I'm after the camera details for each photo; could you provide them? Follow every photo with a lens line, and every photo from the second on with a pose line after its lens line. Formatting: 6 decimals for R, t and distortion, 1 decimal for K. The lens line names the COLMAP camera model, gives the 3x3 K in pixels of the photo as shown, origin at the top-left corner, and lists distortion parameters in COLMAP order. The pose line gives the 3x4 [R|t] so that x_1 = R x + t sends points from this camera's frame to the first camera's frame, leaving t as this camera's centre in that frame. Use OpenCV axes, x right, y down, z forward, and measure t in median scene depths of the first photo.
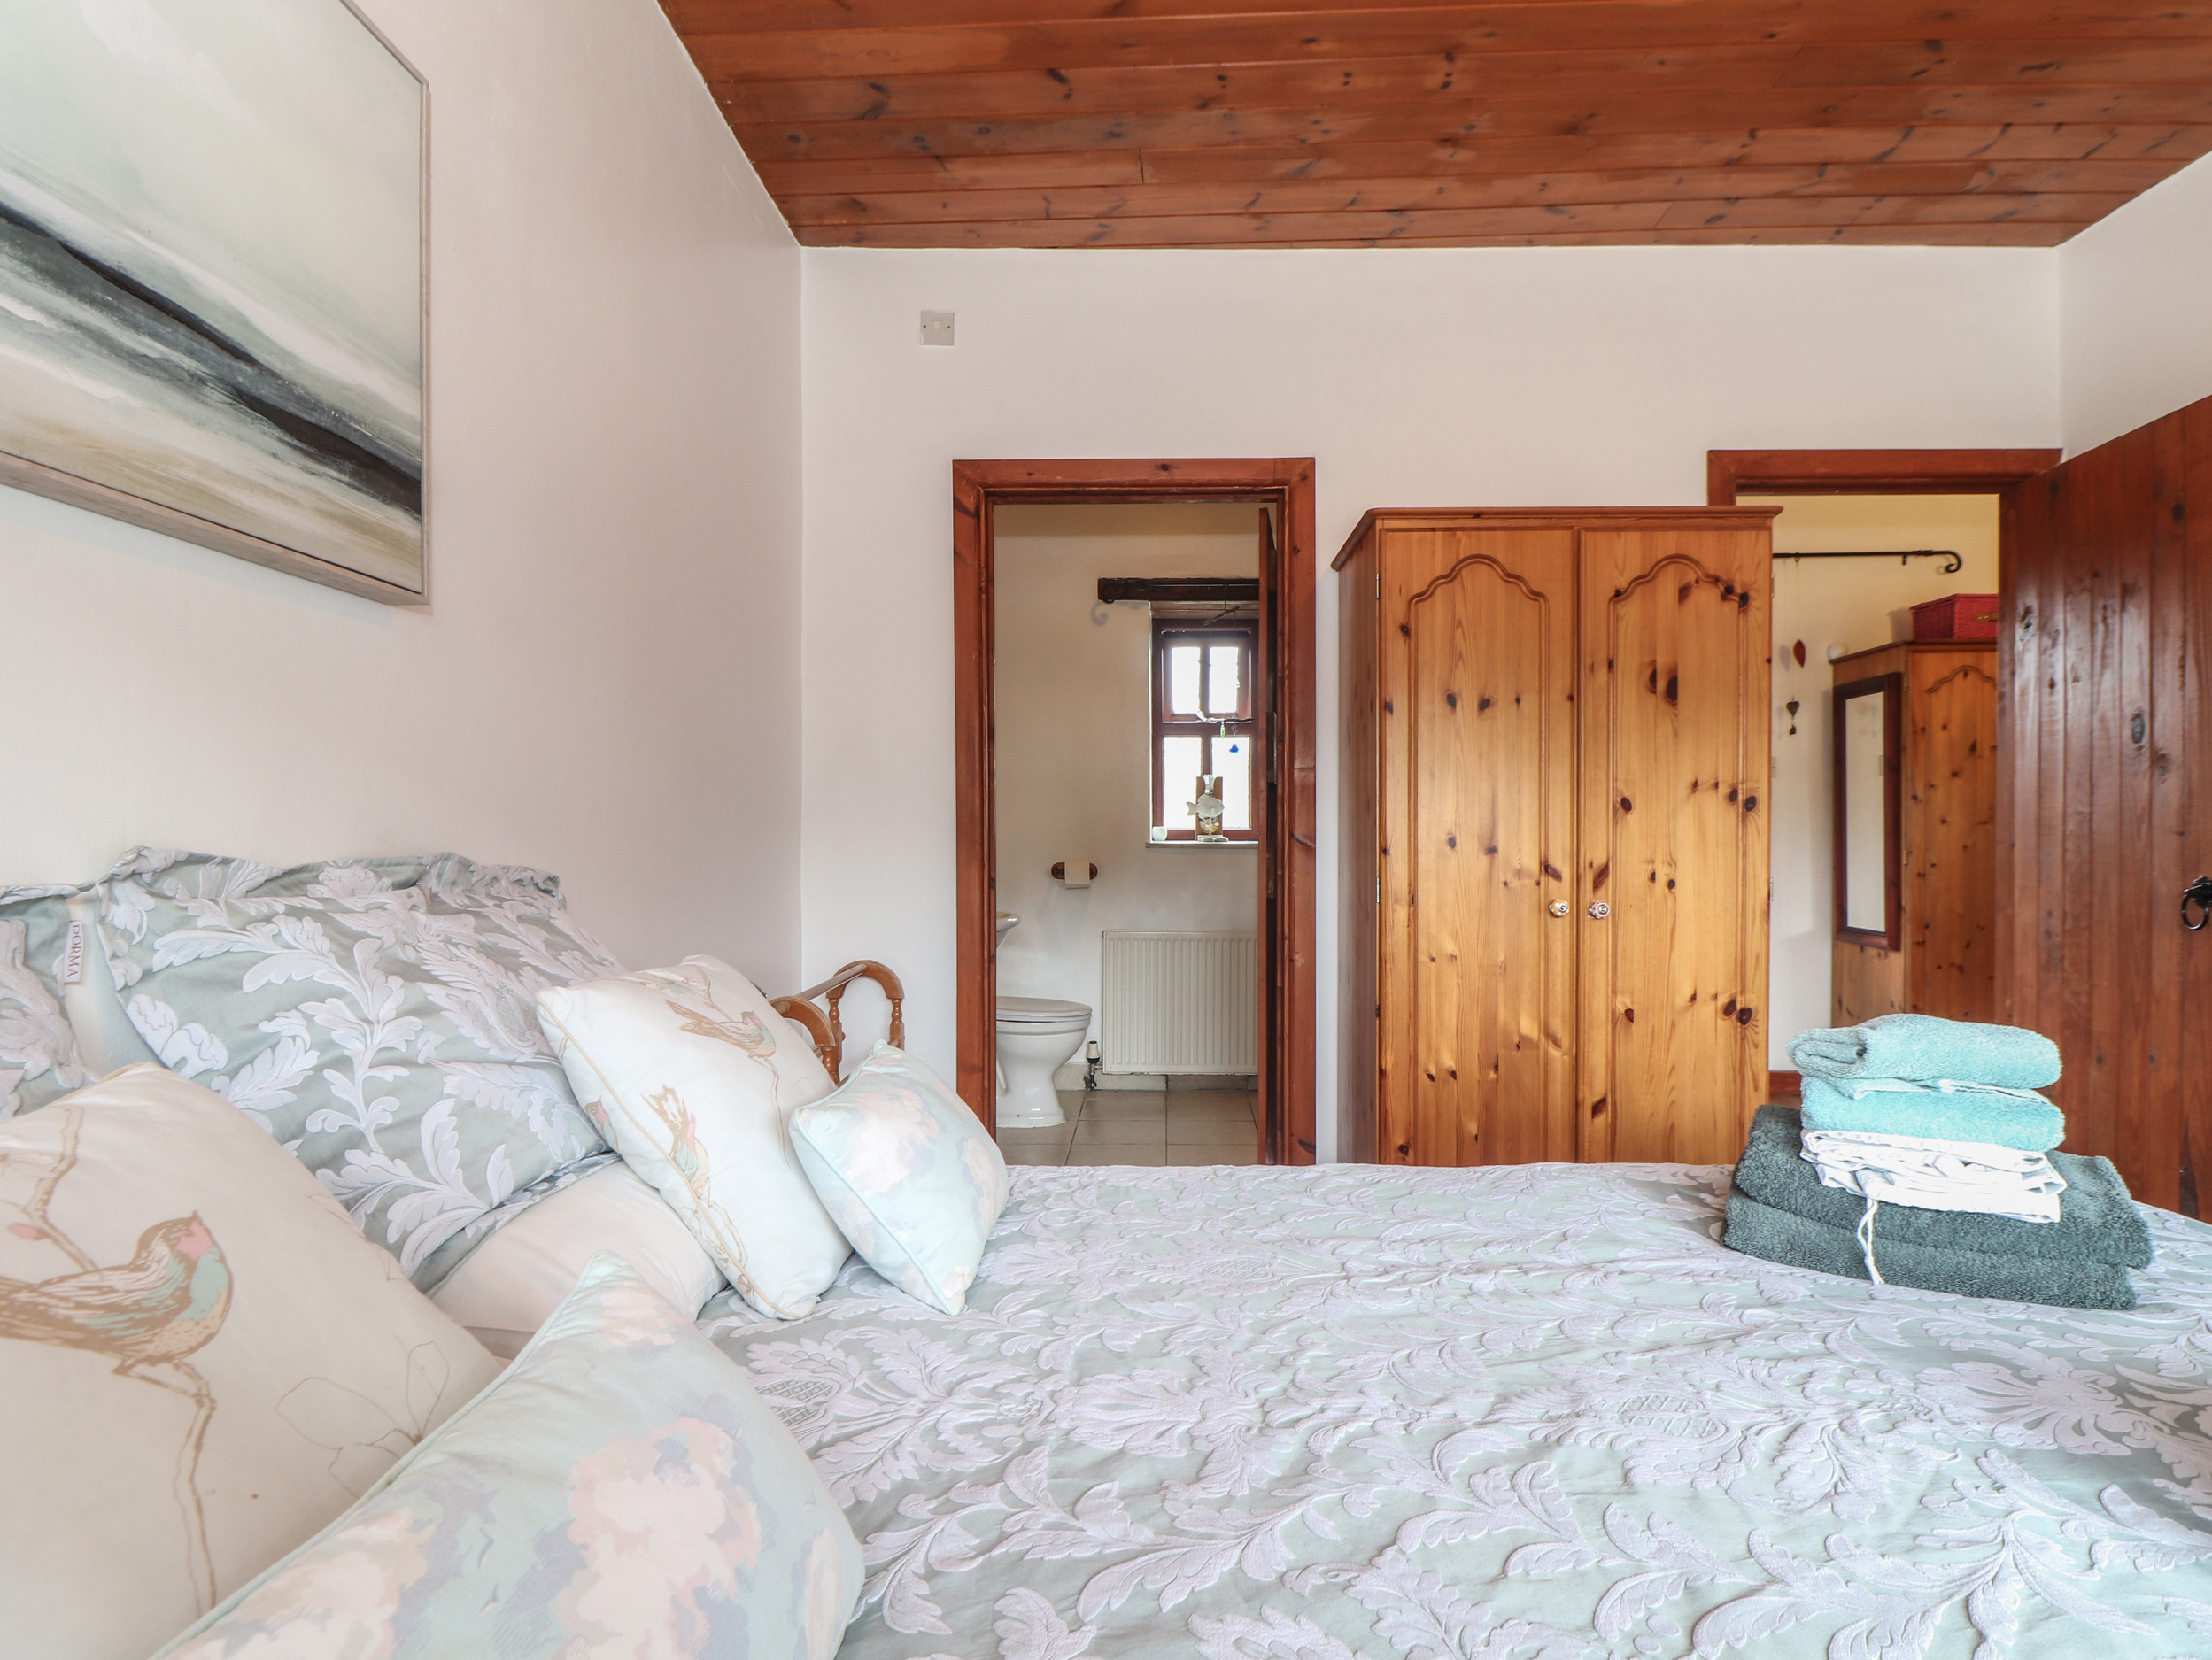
lens RADIAL K [[1190.6, 0, 1137.2], [0, 1190.6, 839.1], [0, 0, 1]] dist [0.003110, -0.014447]
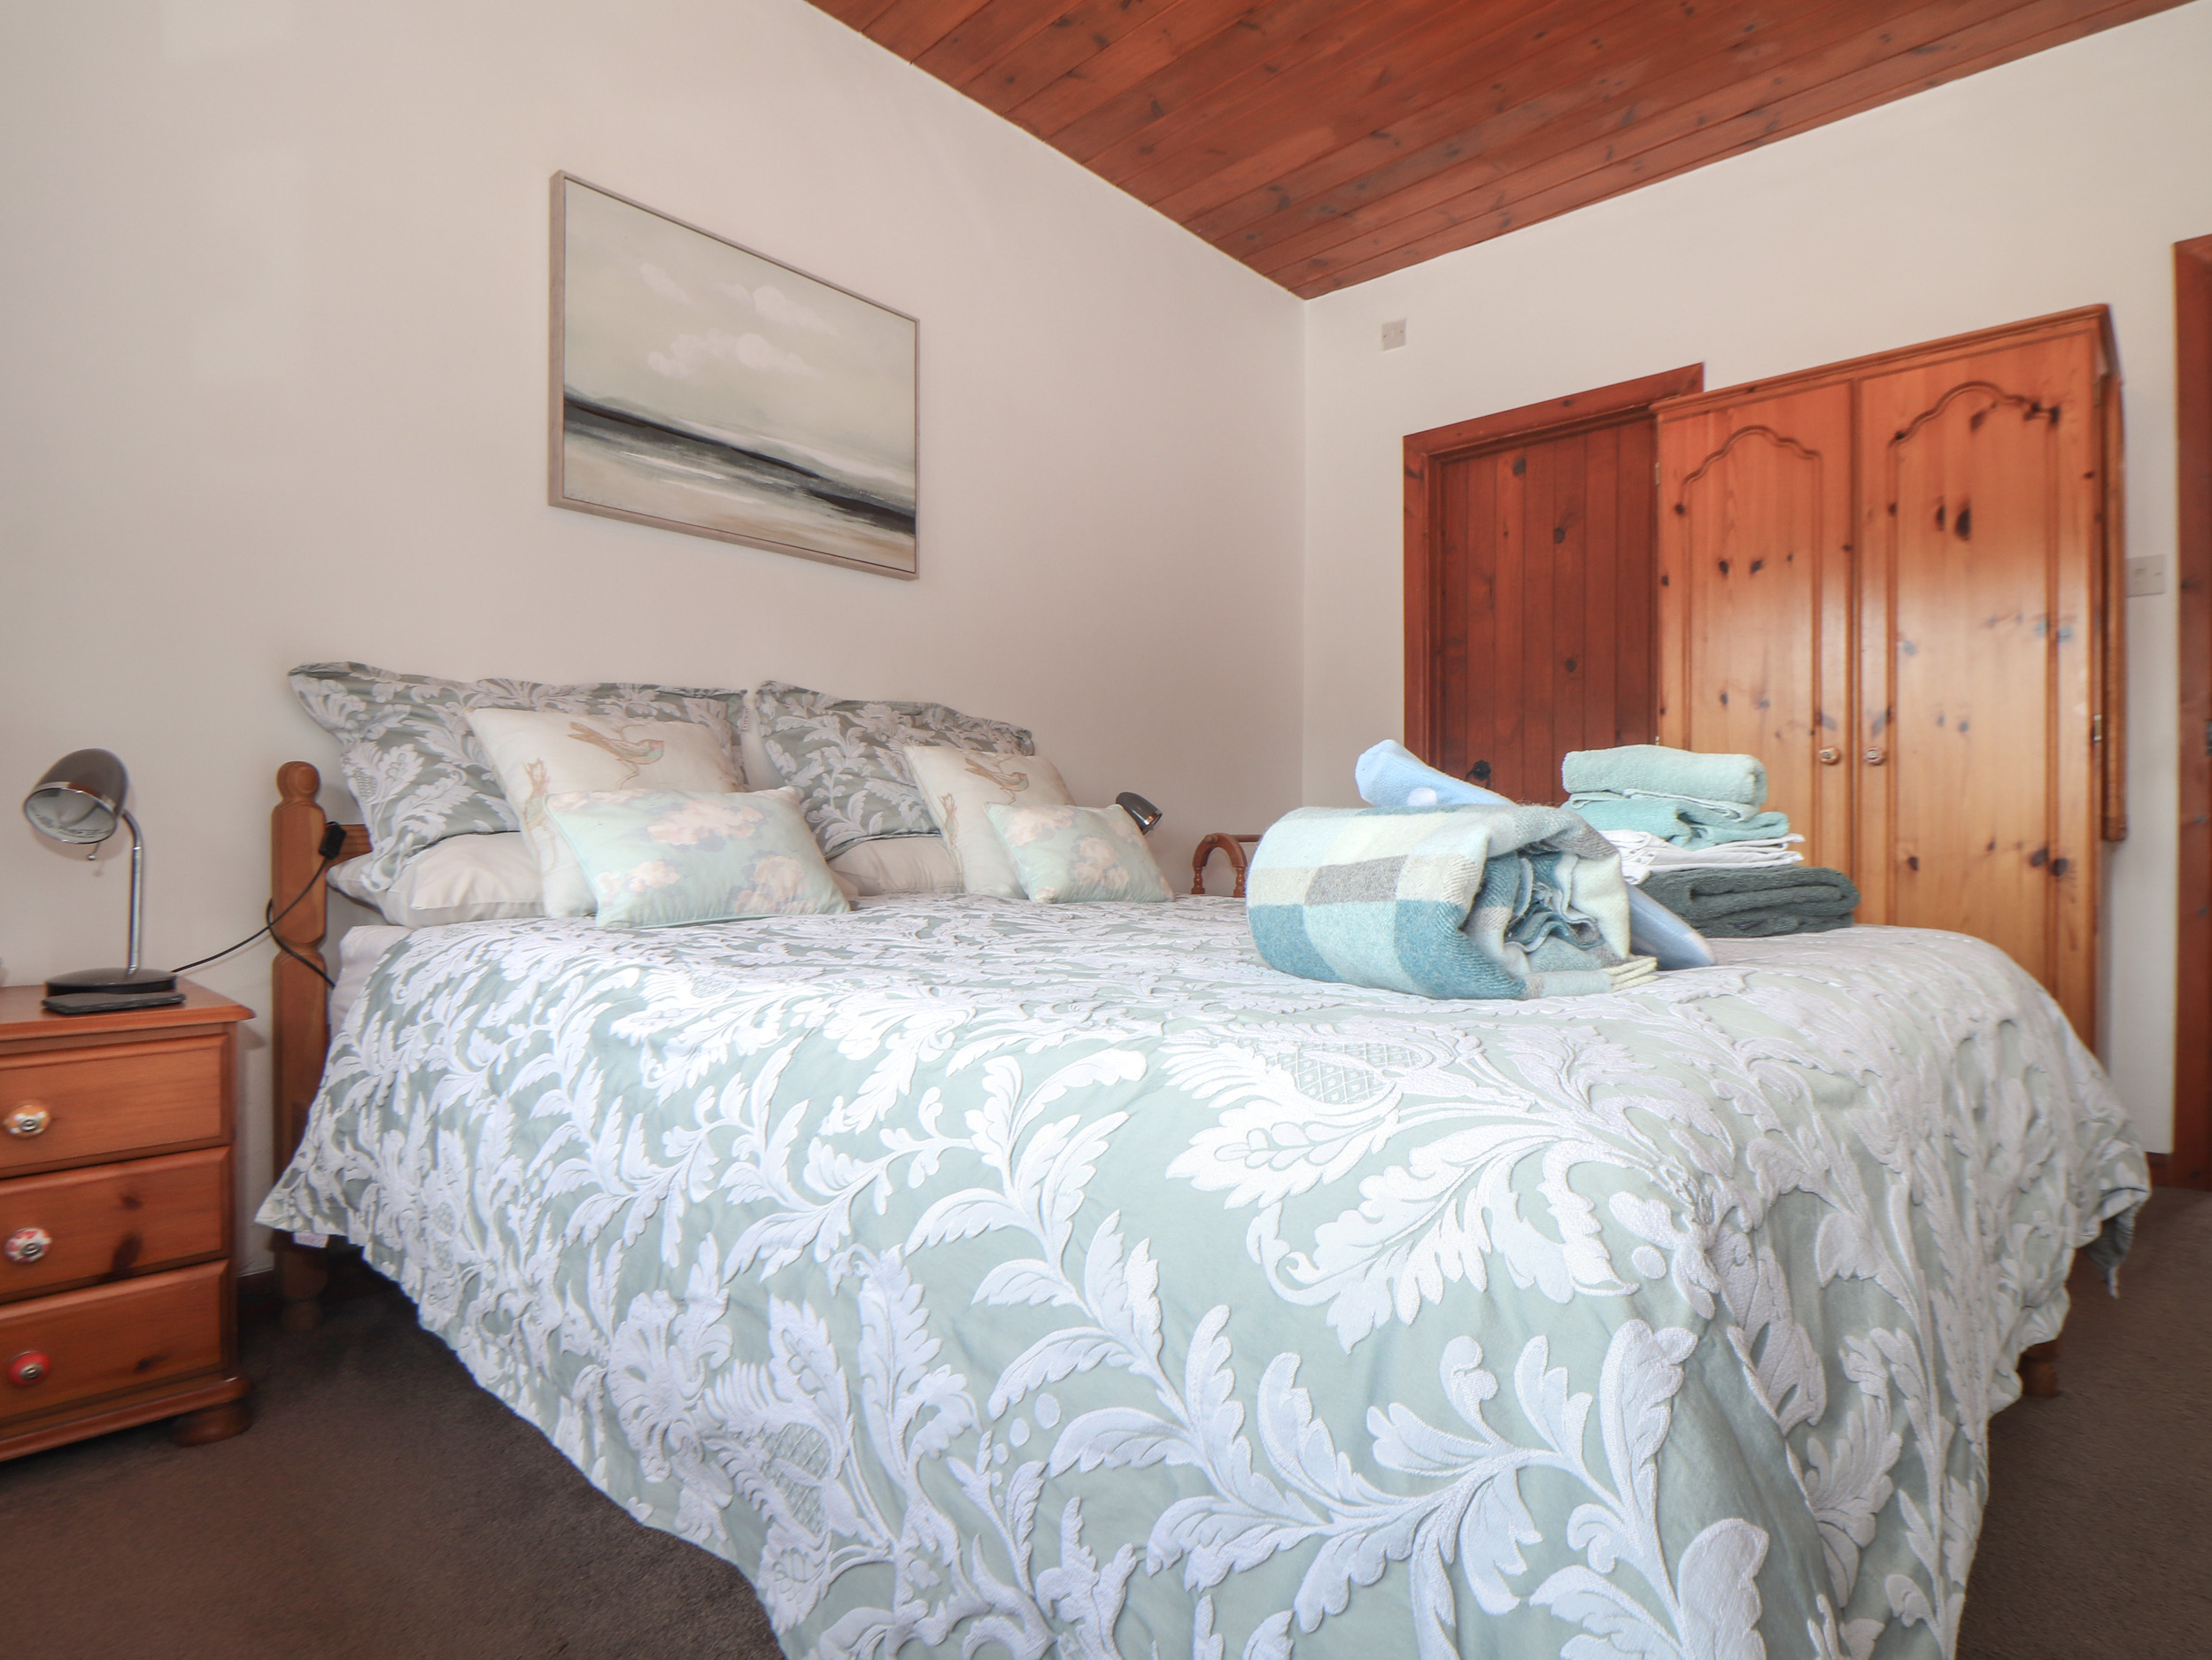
lens RADIAL K [[1190.6, 0, 1137.2], [0, 1190.6, 839.1], [0, 0, 1]] dist [0.003110, -0.014447]
pose [[0.750424, 0.010355, -0.660875, 0.582901], [-0.014097, 0.999901, -0.000339, 0.137657], [0.660806, 0.009570, 0.750496, -0.154723]]
